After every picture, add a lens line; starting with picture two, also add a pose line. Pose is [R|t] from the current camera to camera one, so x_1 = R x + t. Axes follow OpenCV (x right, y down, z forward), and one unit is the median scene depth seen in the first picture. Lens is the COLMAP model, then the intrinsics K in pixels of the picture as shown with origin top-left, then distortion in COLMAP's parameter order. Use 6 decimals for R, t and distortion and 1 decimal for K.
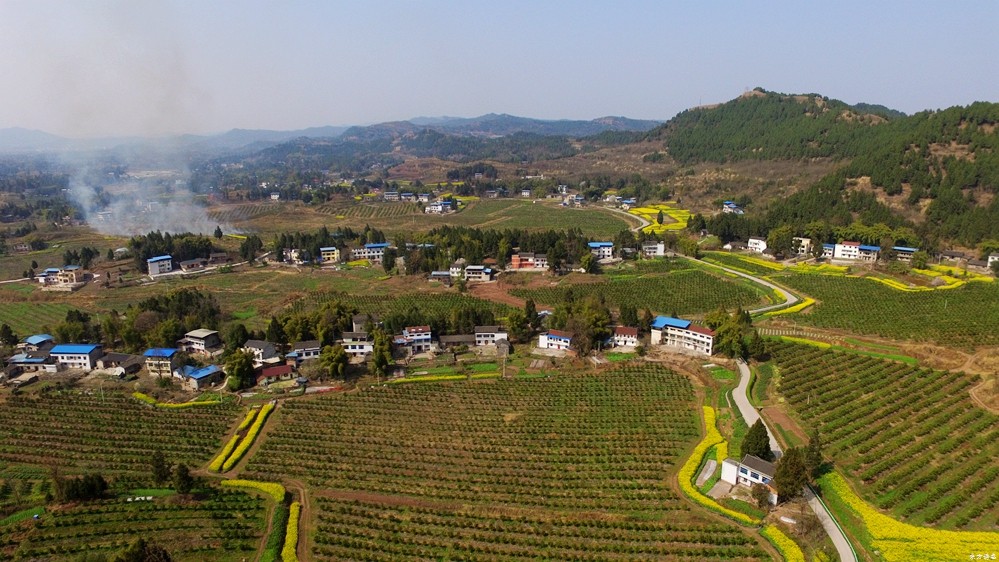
lens RADIAL K [[676.5, 0, 497.9], [0, 676.5, 283.8], [0, 0, 1]] dist [-0.123744, 0.092569]
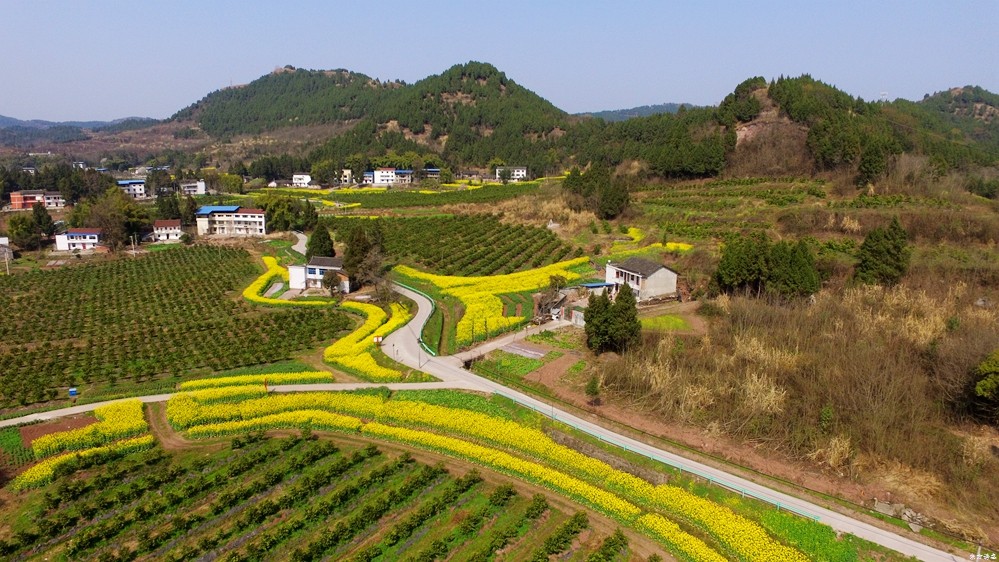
lens RADIAL K [[676.5, 0, 502.9], [0, 676.5, 285.8], [0, 0, 1]] dist [-0.123744, 0.092569]
pose [[0.787869, -0.113256, 0.605339, 0.003638], [0.127496, 0.991646, 0.019592, 0.188601], [-0.602501, 0.061743, 0.795727, 0.044878]]
